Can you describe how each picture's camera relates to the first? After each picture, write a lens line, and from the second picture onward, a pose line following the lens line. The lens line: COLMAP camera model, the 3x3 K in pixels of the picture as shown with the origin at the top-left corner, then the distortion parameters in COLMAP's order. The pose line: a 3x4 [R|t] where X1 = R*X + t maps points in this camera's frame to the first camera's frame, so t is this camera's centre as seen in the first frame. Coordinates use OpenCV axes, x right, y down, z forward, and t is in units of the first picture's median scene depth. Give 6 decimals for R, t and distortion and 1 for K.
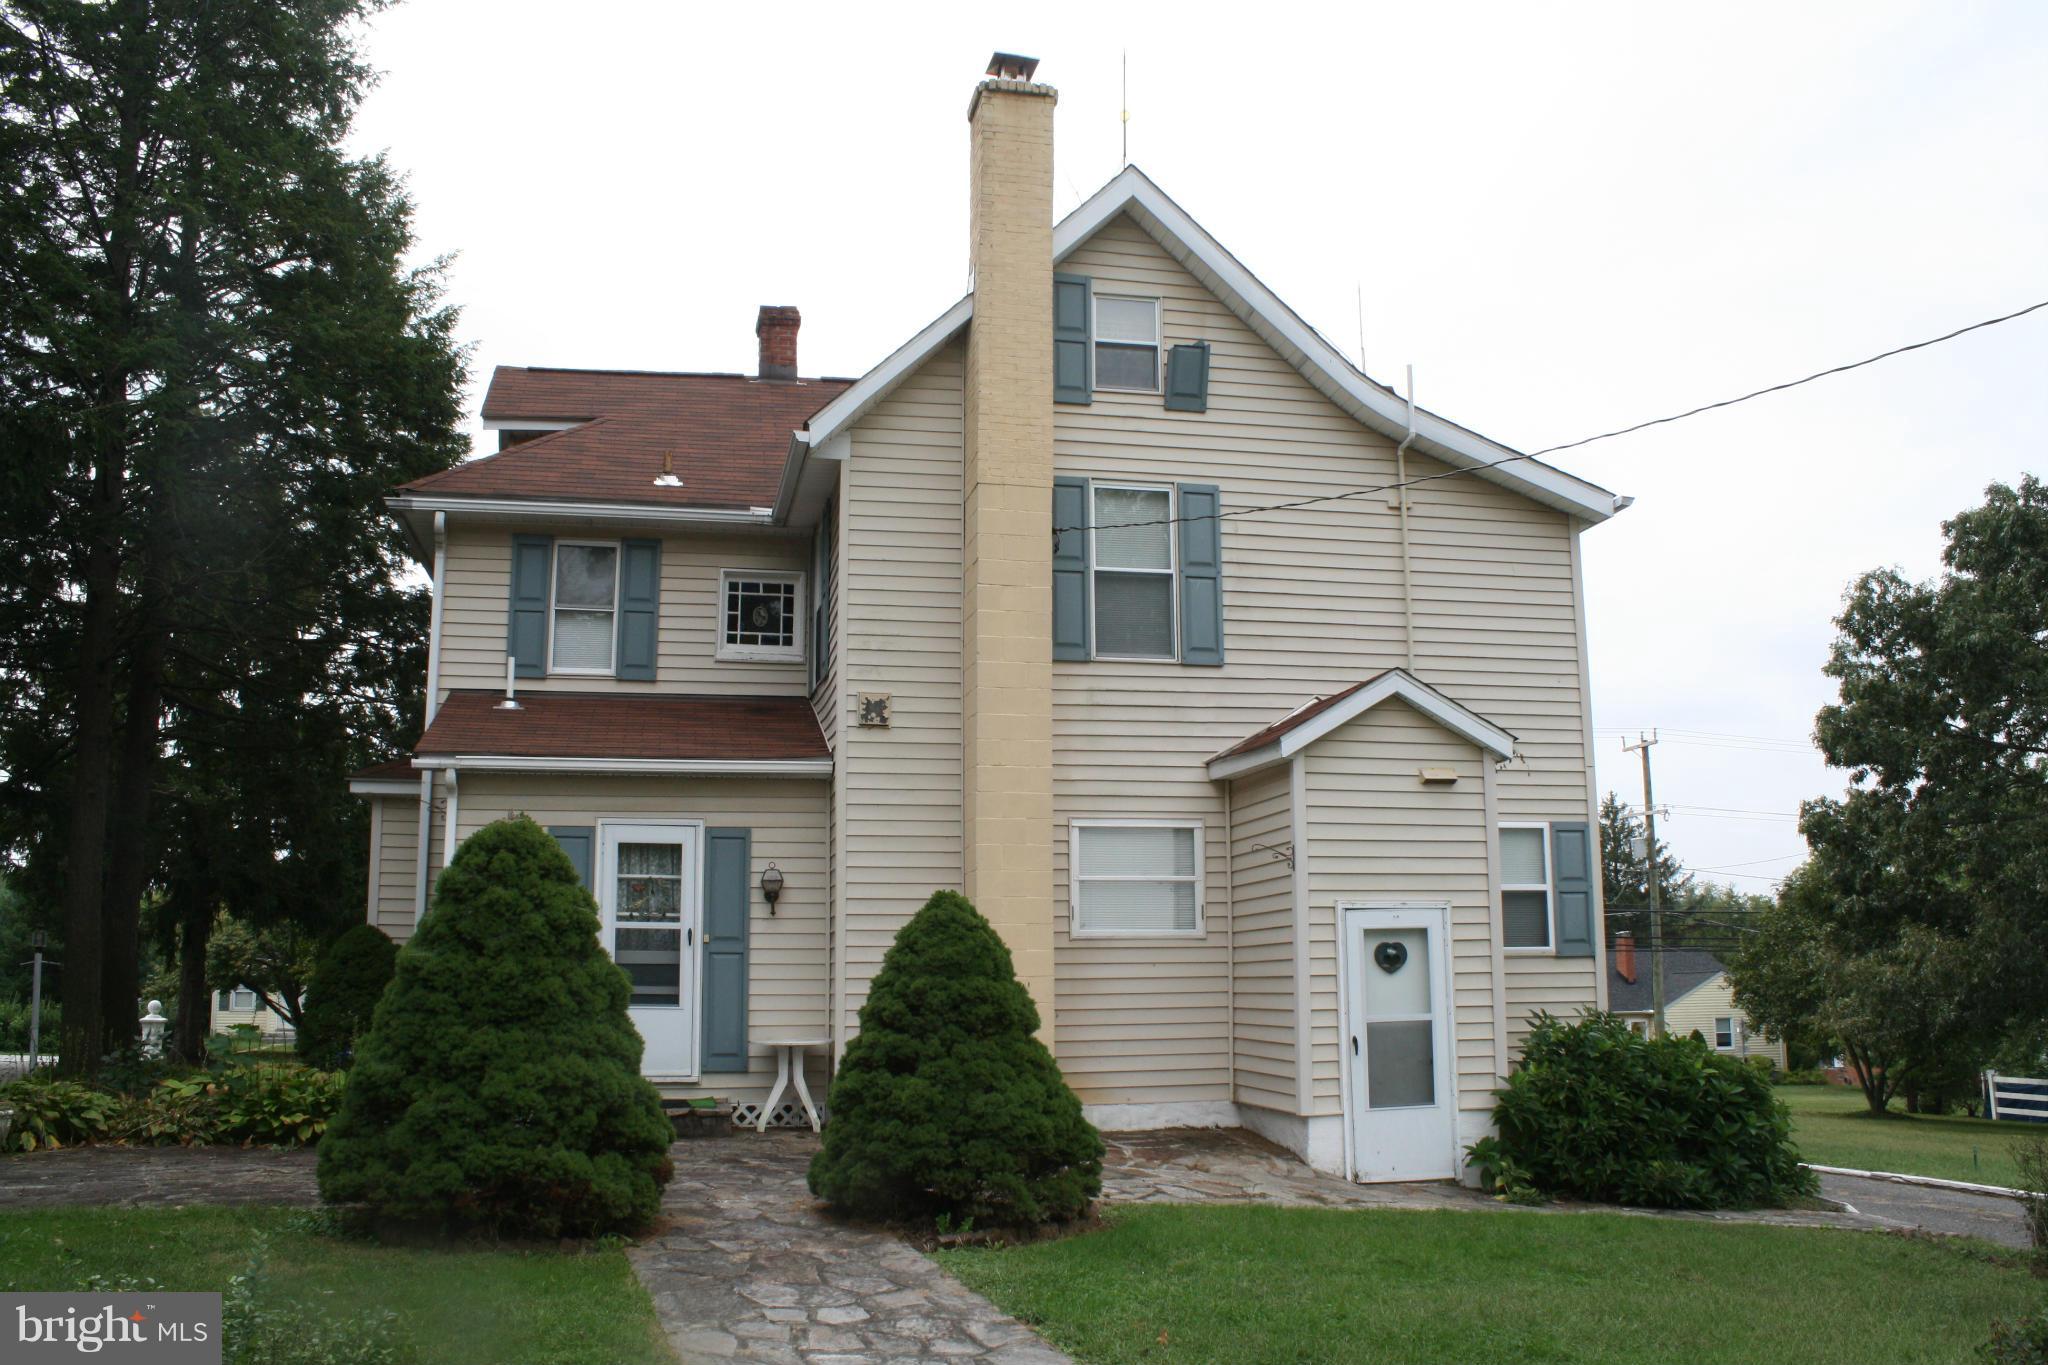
lens RADIAL K [[1735.9, 0, 1027.0], [0, 1735.9, 702.8], [0, 0, 1]] dist [-0.177031, 0.176094]
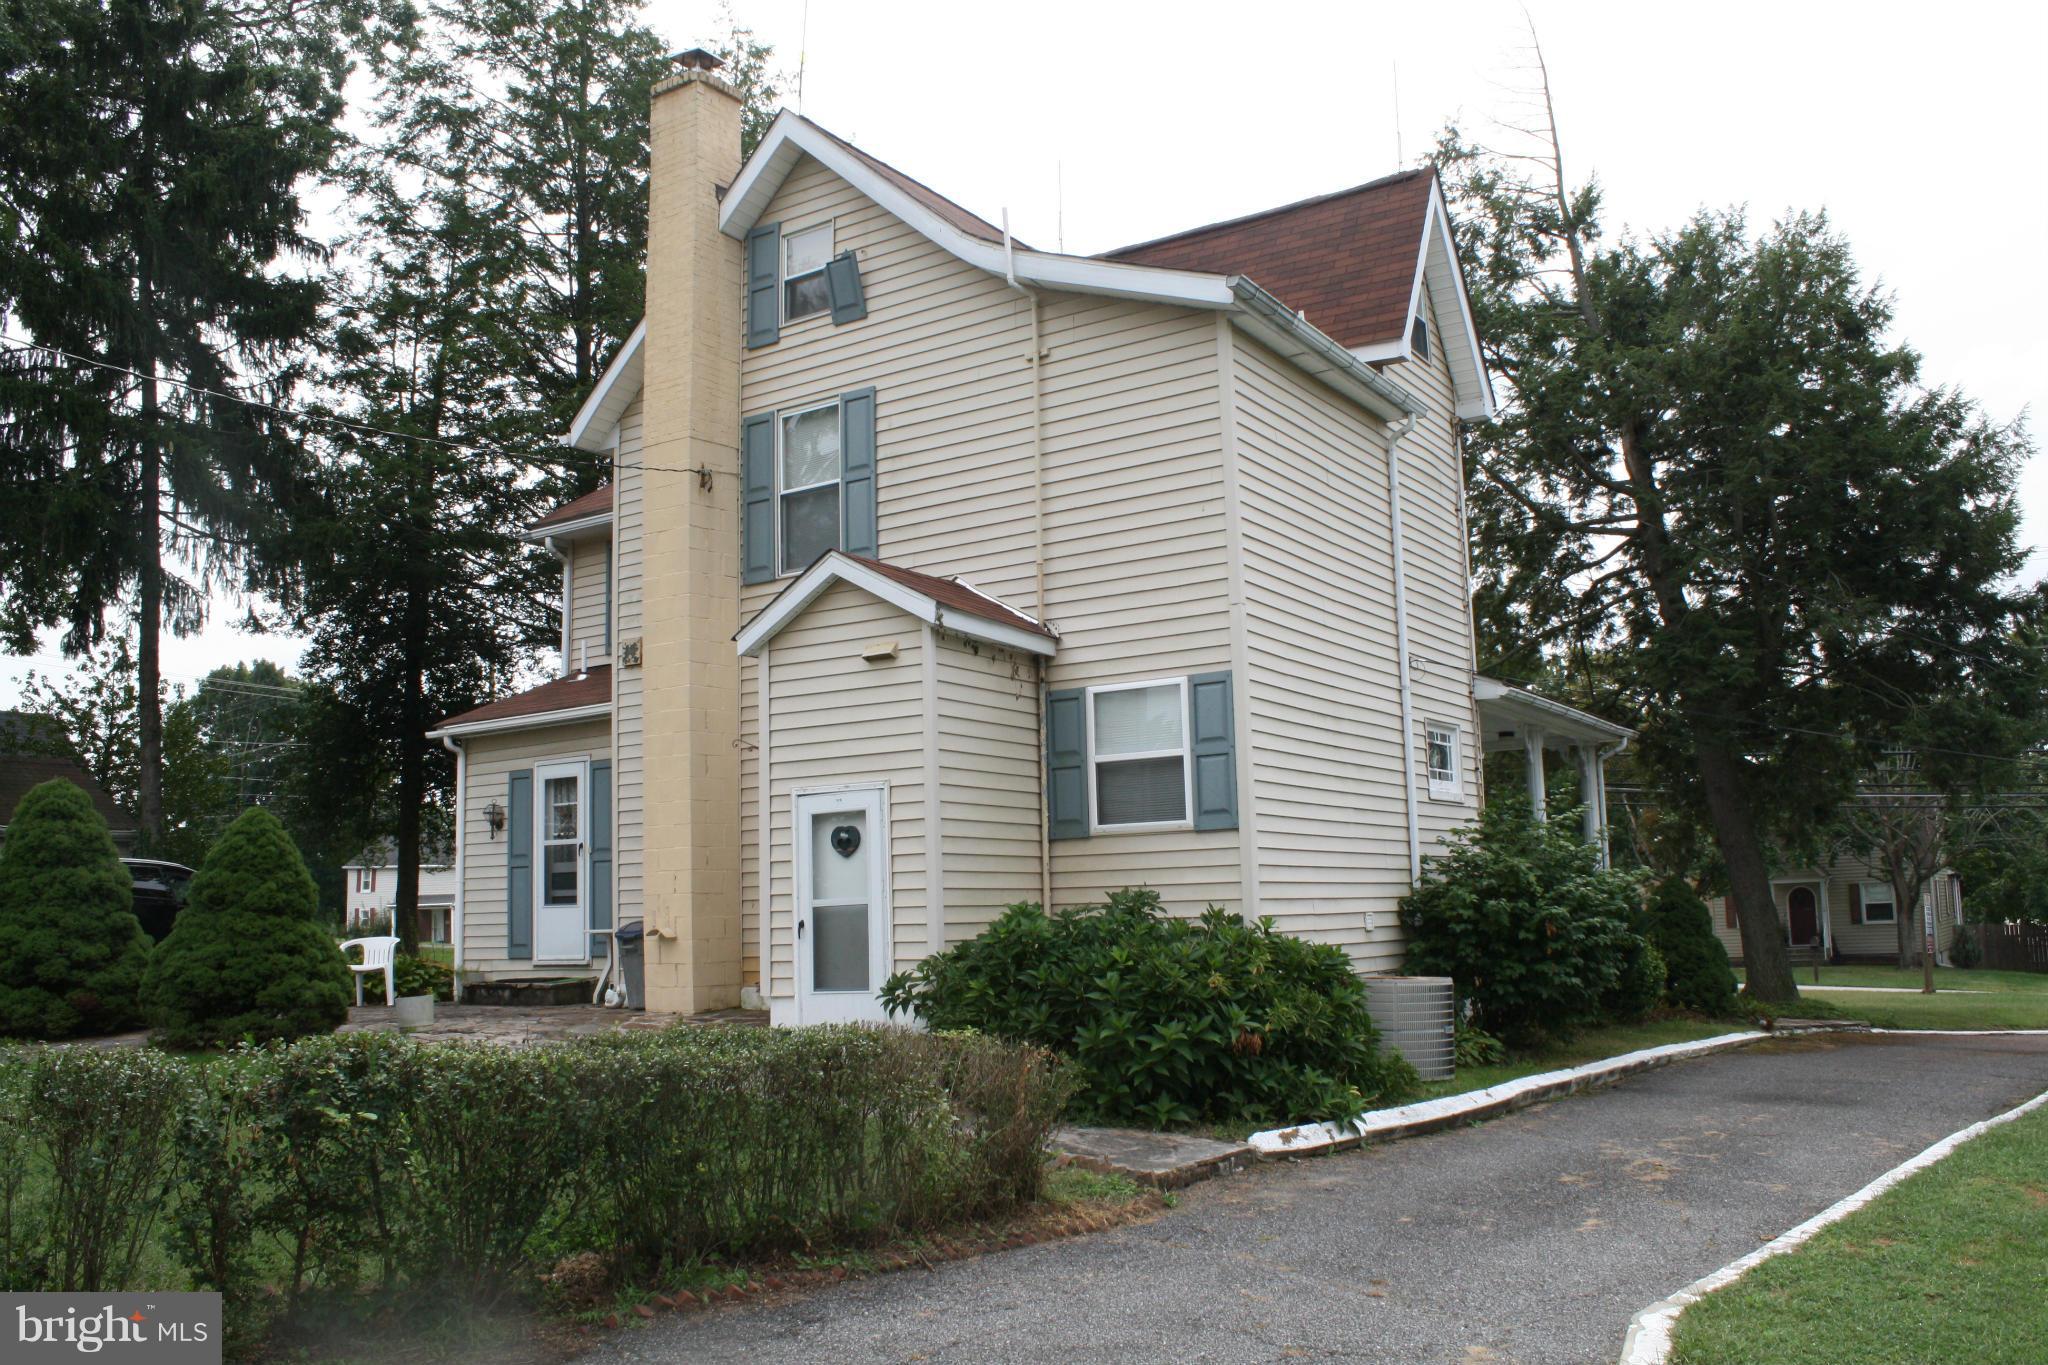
lens RADIAL K [[1735.9, 0, 1027.0], [0, 1735.9, 702.8], [0, 0, 1]] dist [-0.177031, 0.176094]
pose [[0.700629, -0.104371, -0.705851, 0.928175], [0.138242, 0.990356, -0.009220, 0.086314], [0.700006, -0.091118, 0.708300, 0.347676]]
